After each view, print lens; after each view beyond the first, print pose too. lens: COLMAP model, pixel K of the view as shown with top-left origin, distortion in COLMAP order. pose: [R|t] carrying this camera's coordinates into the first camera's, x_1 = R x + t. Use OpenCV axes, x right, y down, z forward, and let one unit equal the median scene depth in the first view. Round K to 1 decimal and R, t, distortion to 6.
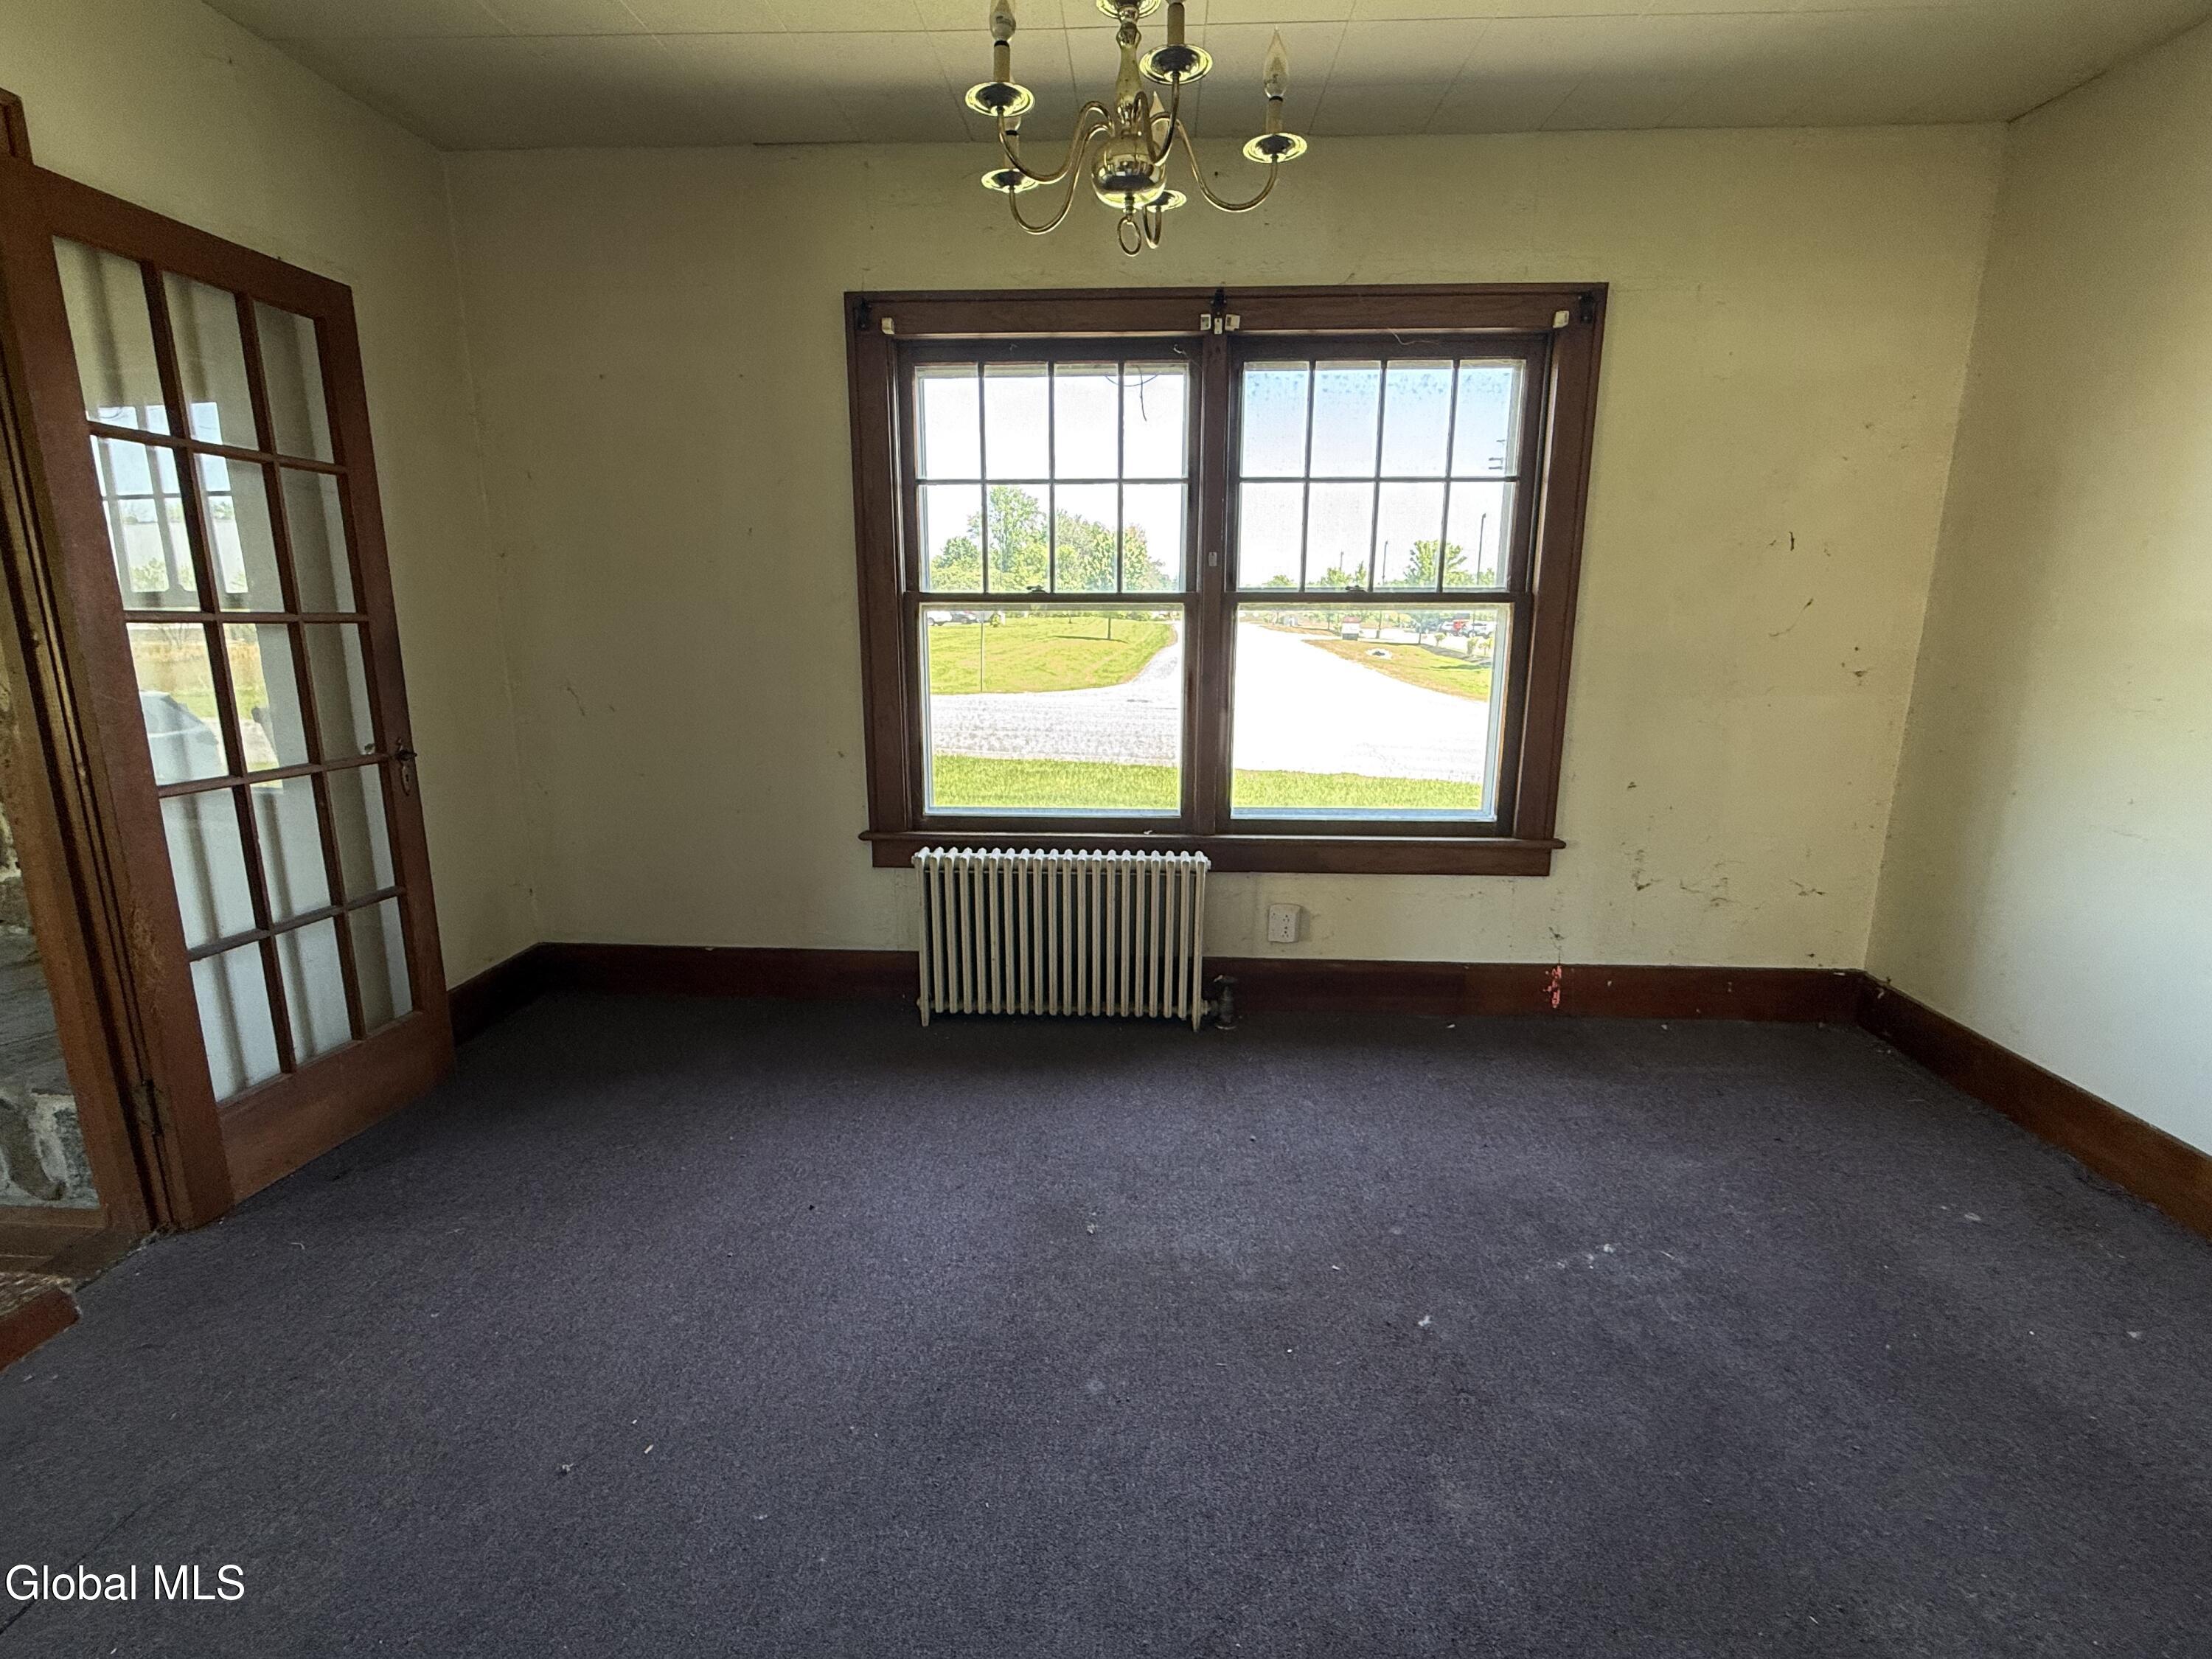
lens RADIAL K [[1023.9, 0, 1106.0], [0, 1023.9, 829.5], [0, 0, 1]] dist [0.000318, -0.000183]
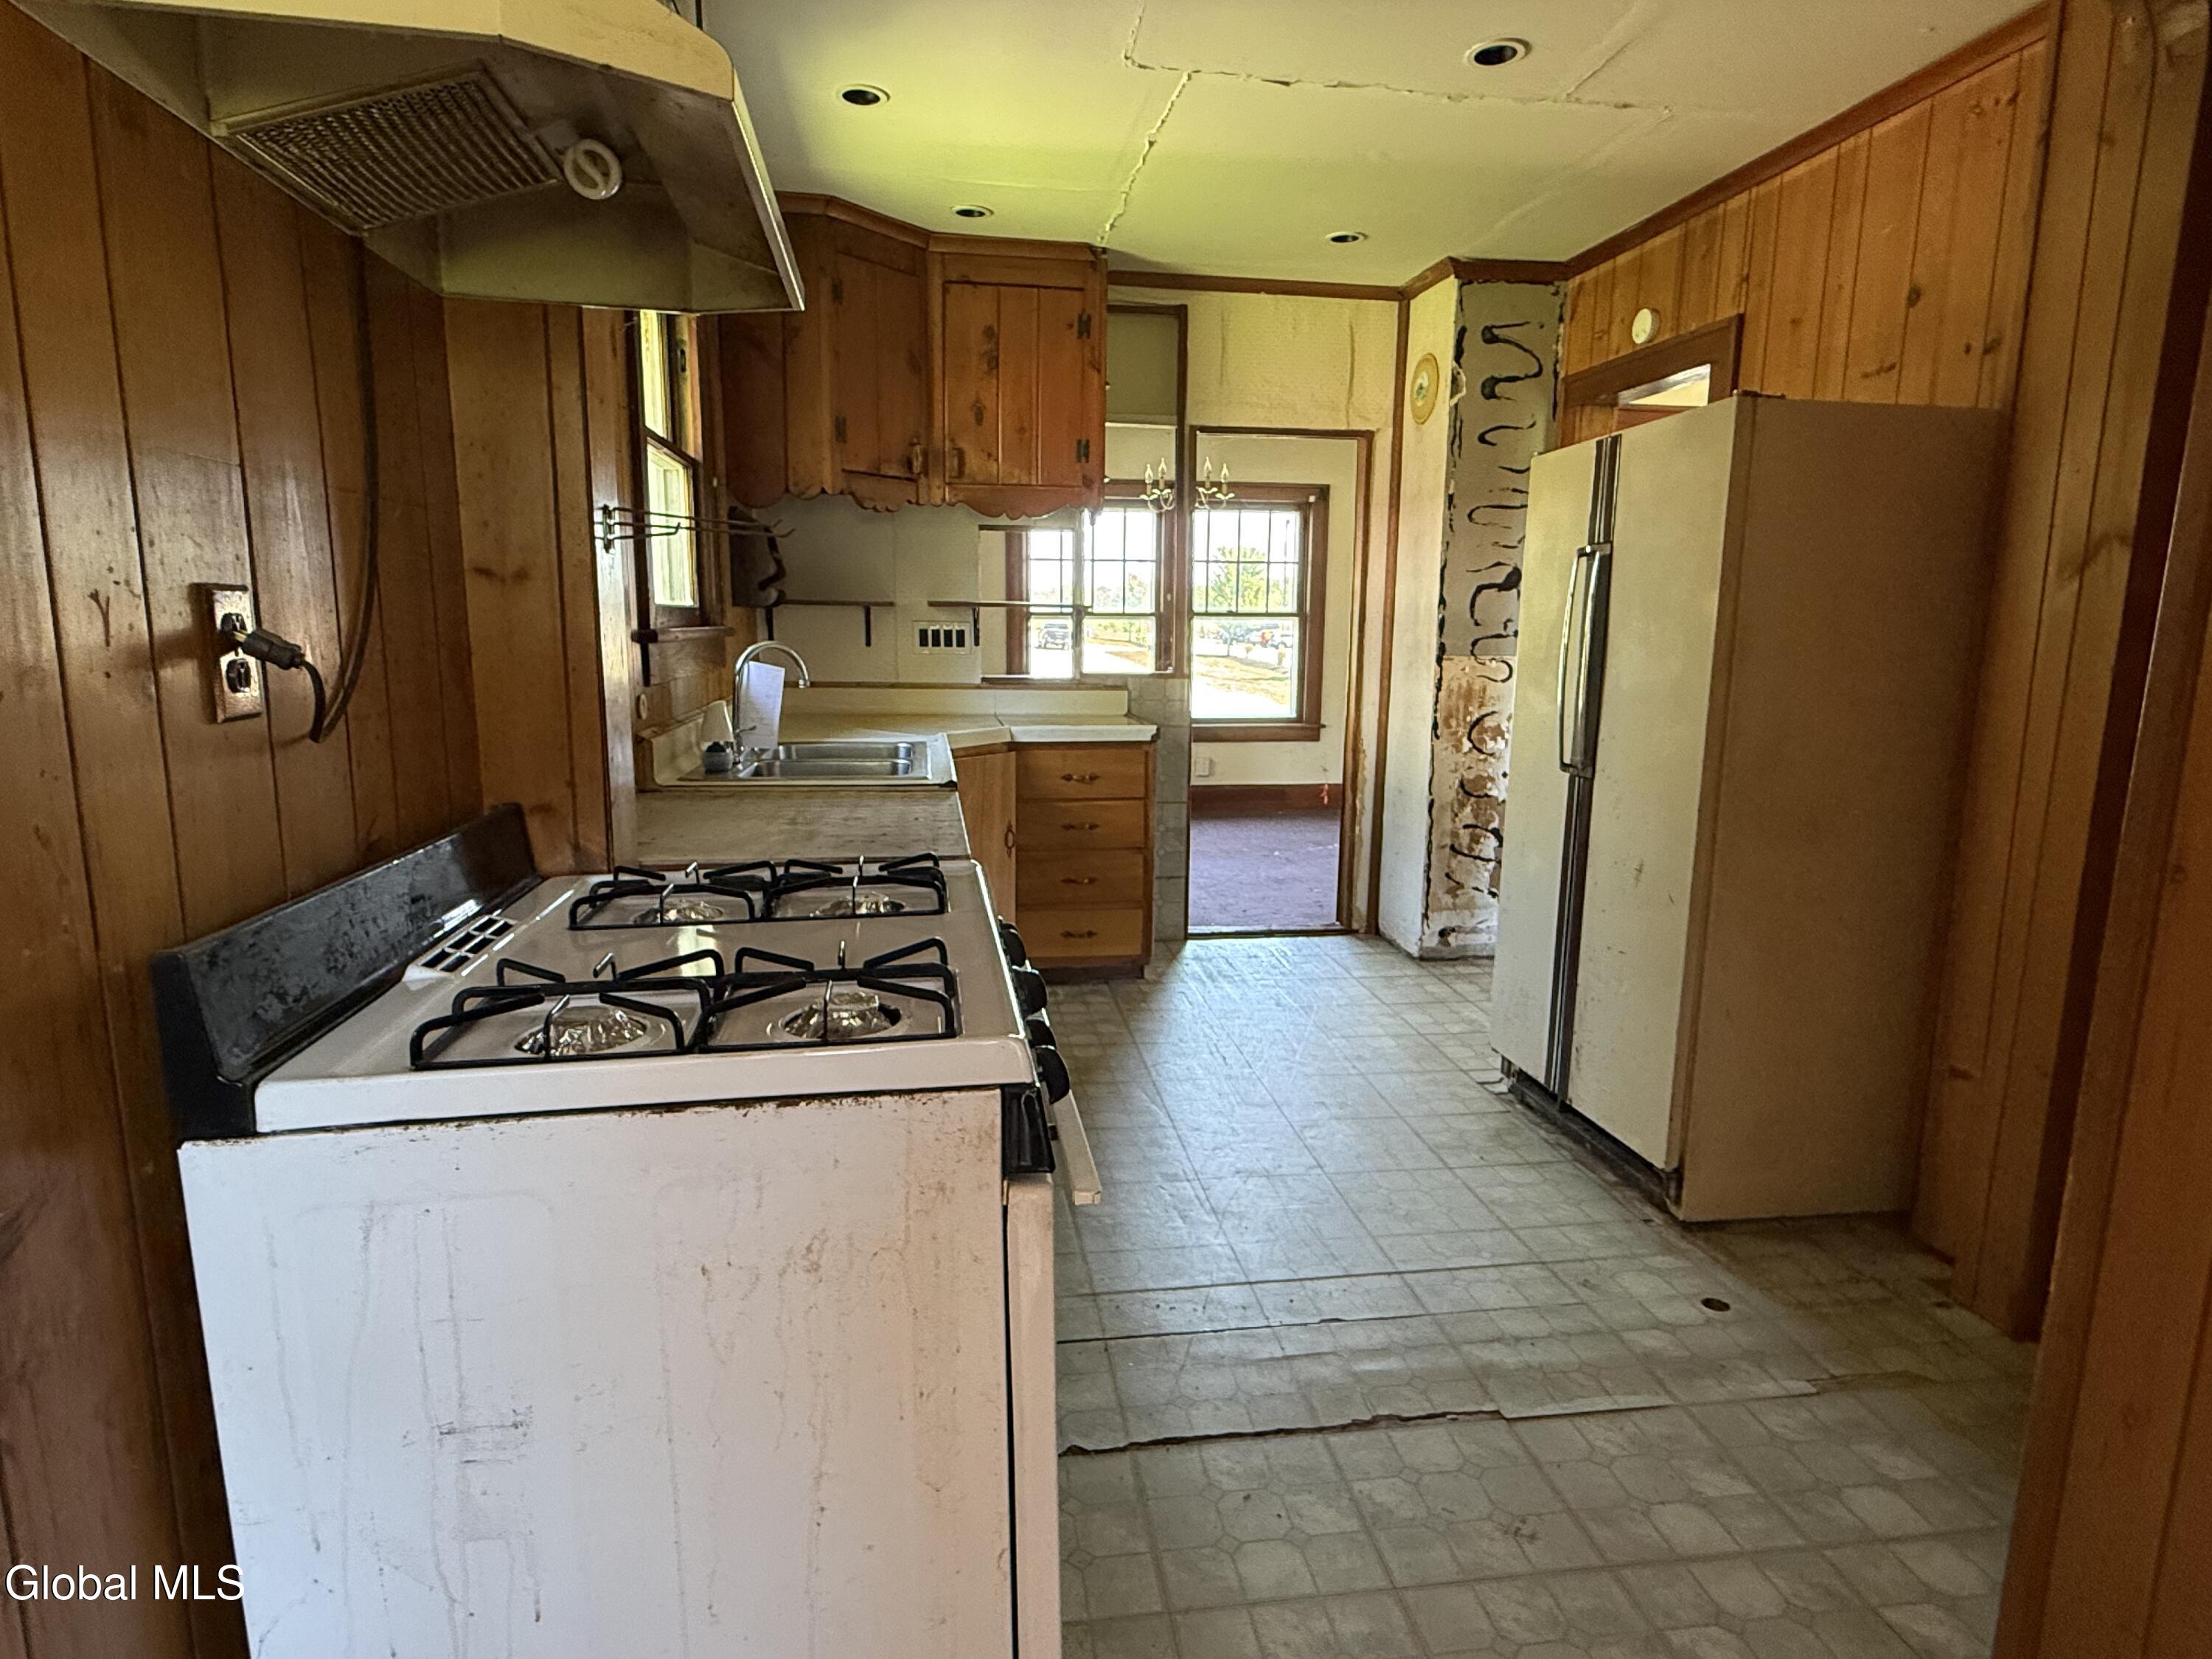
lens RADIAL K [[1204.0, 0, 1098.6], [0, 1204.0, 833.3], [0, 0, 1]] dist [-0.000957, 0.001023]
pose [[0.982172, -0.029102, 0.185718, -0.501821], [0.035599, 0.998862, -0.031742, 0.298636], [-0.184583, 0.037788, 0.982090, -1.394260]]
